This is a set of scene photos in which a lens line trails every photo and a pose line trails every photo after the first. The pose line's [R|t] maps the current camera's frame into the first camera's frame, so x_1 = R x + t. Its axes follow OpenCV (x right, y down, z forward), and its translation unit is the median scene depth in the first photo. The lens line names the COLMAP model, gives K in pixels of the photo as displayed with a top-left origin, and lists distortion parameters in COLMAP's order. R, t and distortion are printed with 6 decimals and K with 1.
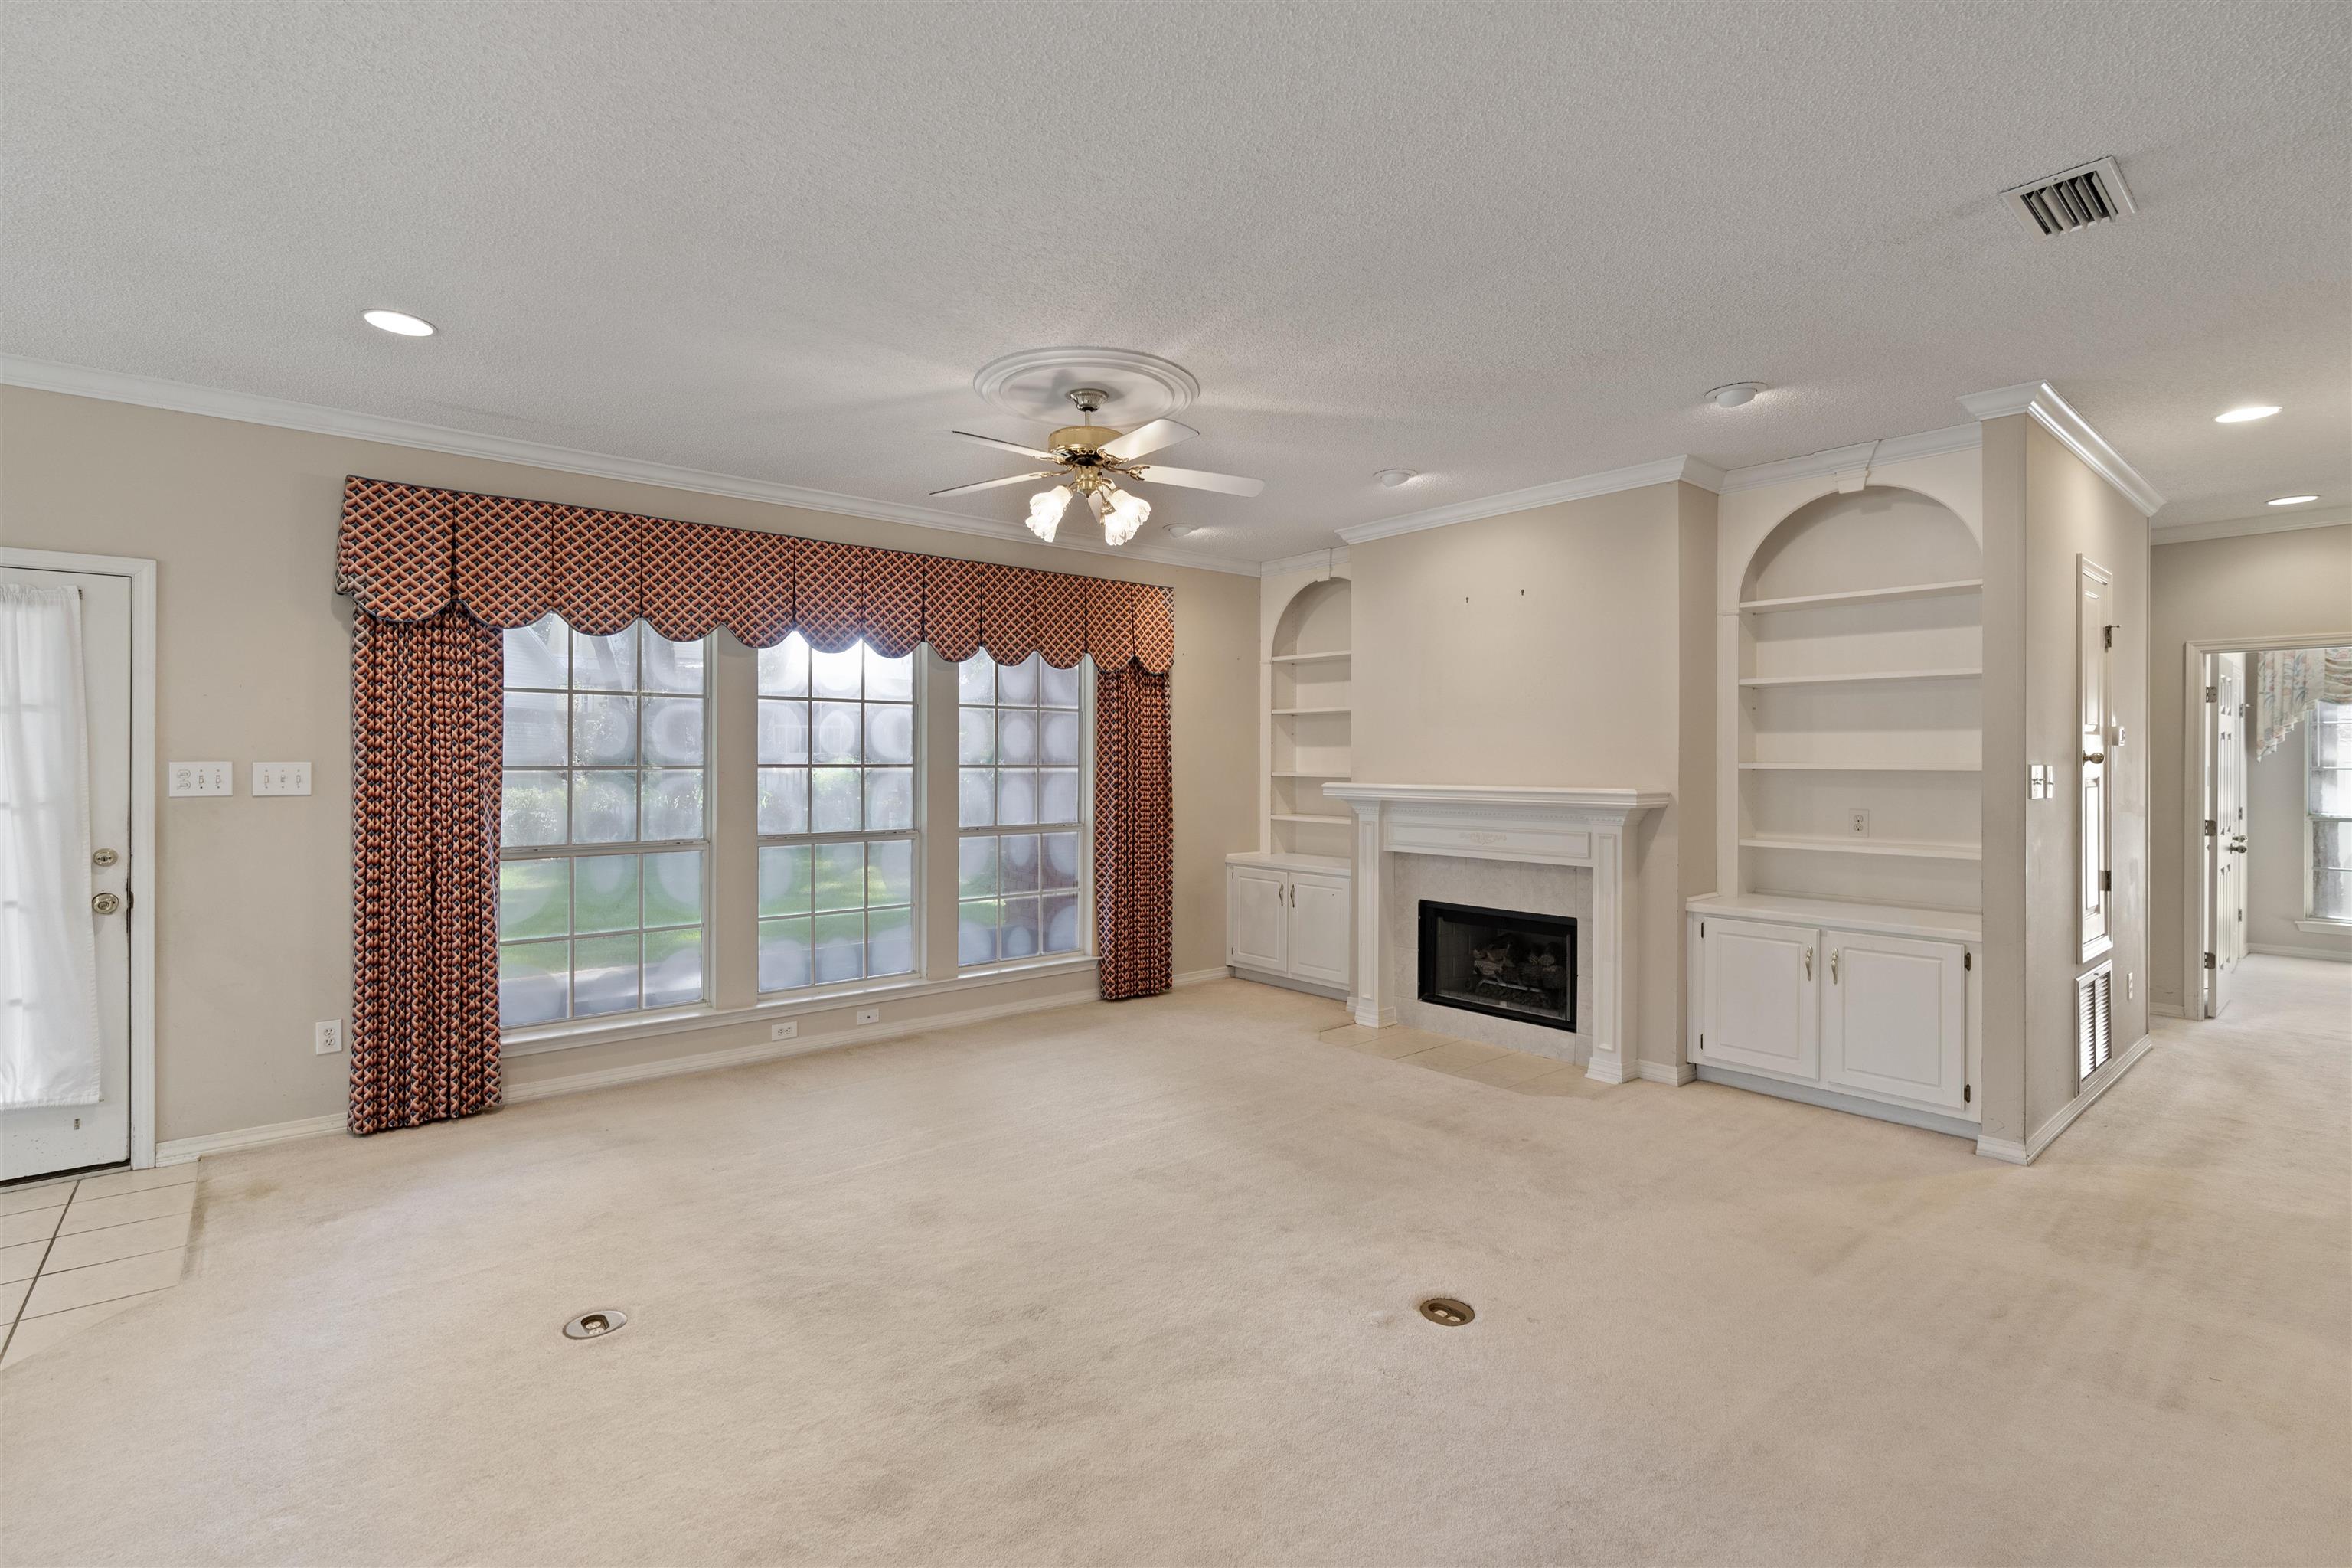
lens RADIAL K [[1073.3, 0, 1172.4], [0, 1073.3, 755.3], [0, 0, 1]] dist [-0.010704, 0.005156]
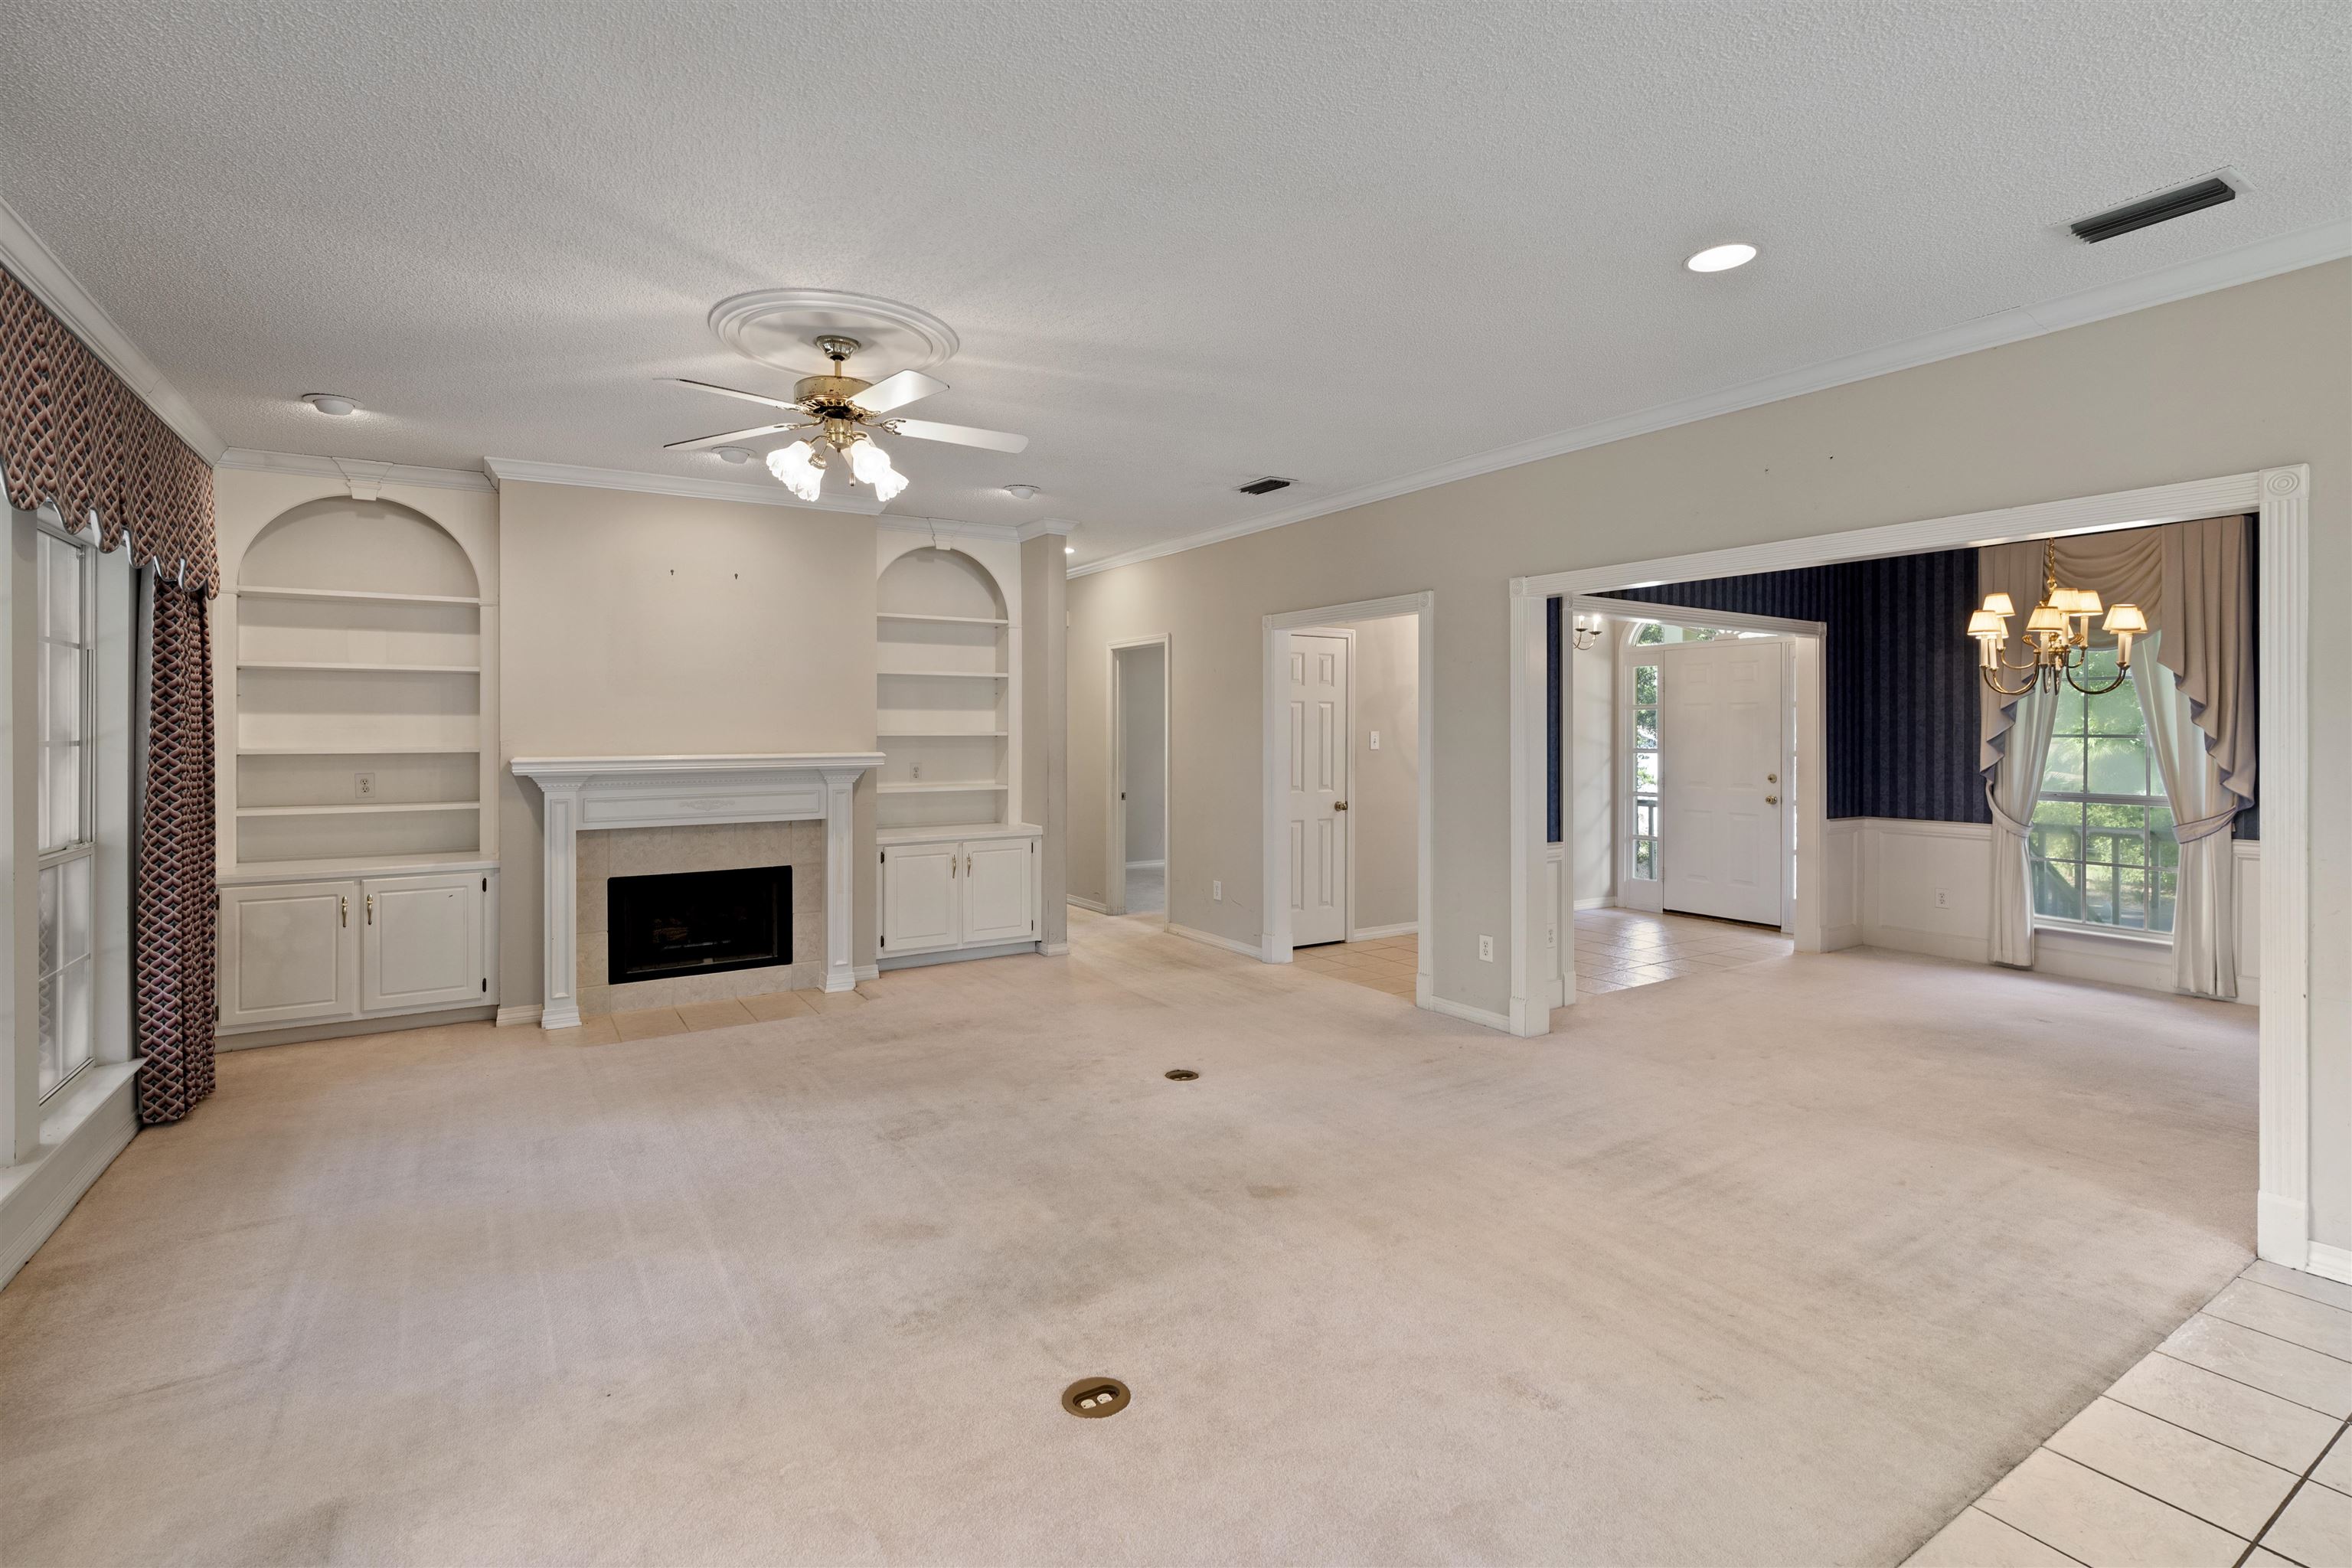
lens RADIAL K [[1073.3, 0, 1150.8], [0, 1073.3, 730.5], [0, 0, 1]] dist [-0.010704, 0.005156]
pose [[0.145513, -0.003618, 0.989350, -0.739986], [-0.002907, 0.999987, 0.004085, -0.001011], [-0.989352, -0.003470, 0.145500, 0.451978]]
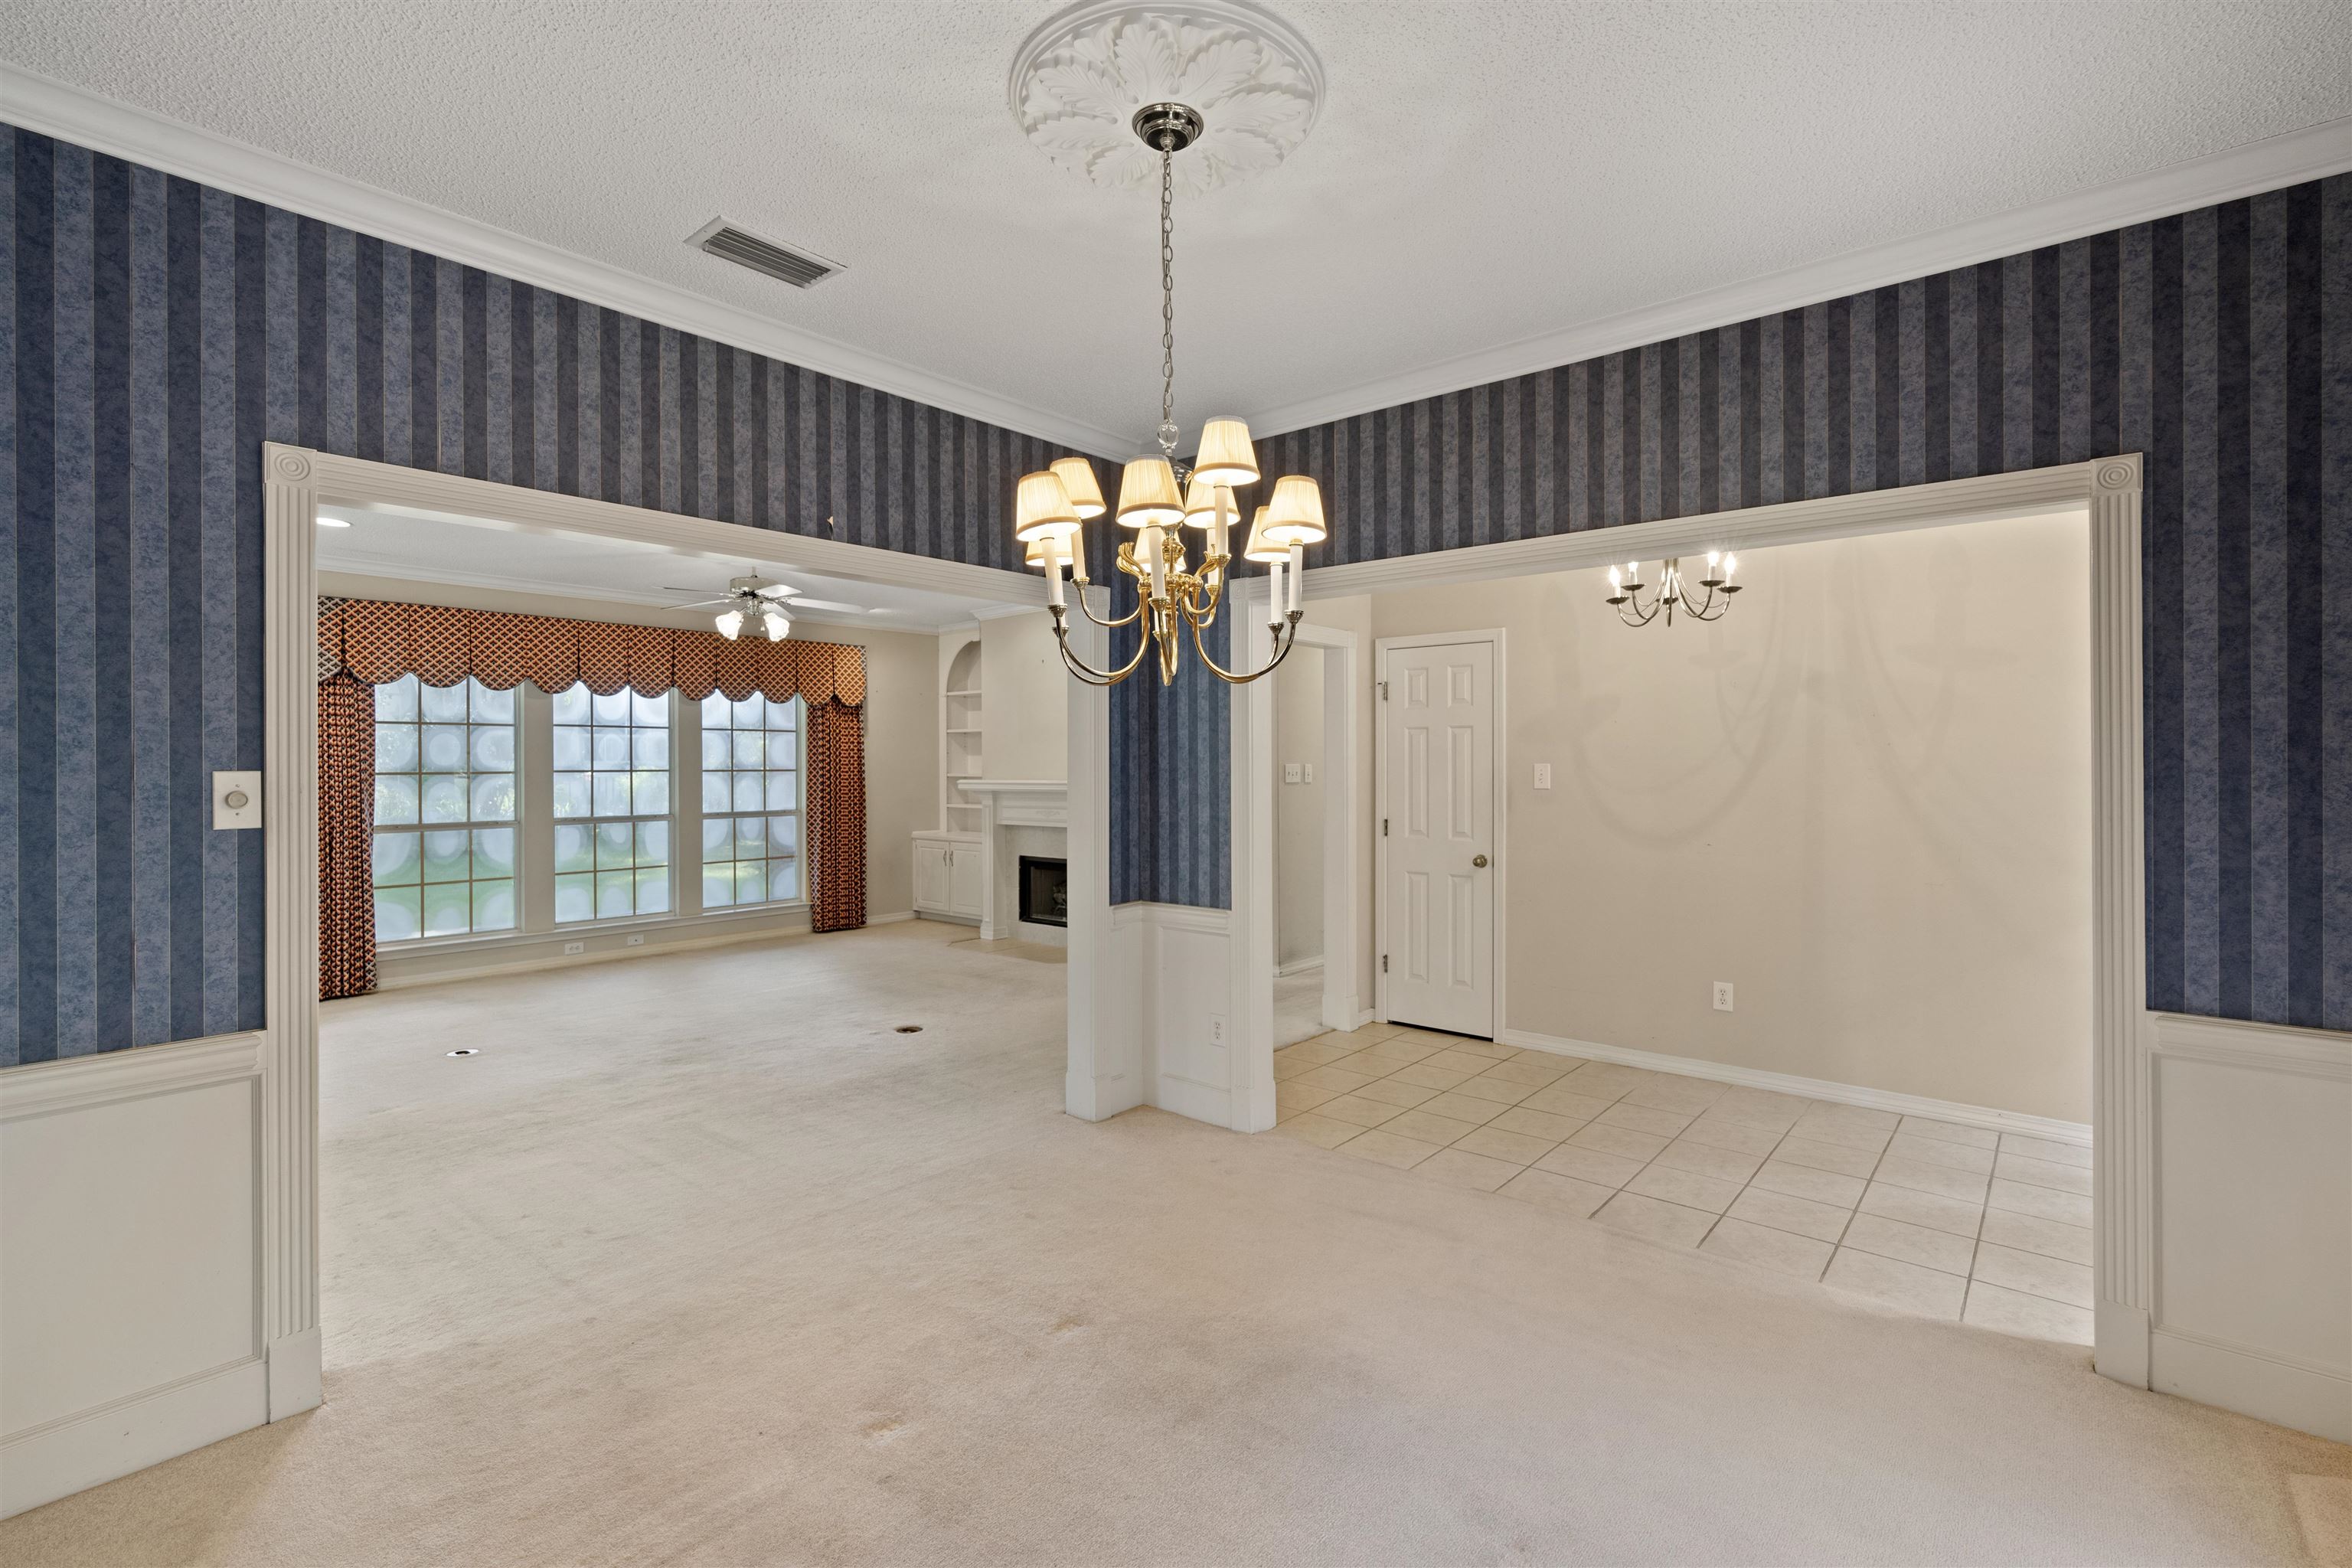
lens RADIAL K [[1073.3, 0, 1186.6], [0, 1073.3, 763.8], [0, 0, 1]] dist [-0.010704, 0.005156]
pose [[0.986973, -0.006900, 0.160741, 0.255482], [0.006384, 0.999973, 0.003727, -0.000688], [-0.160762, -0.002652, 0.986990, -0.641395]]
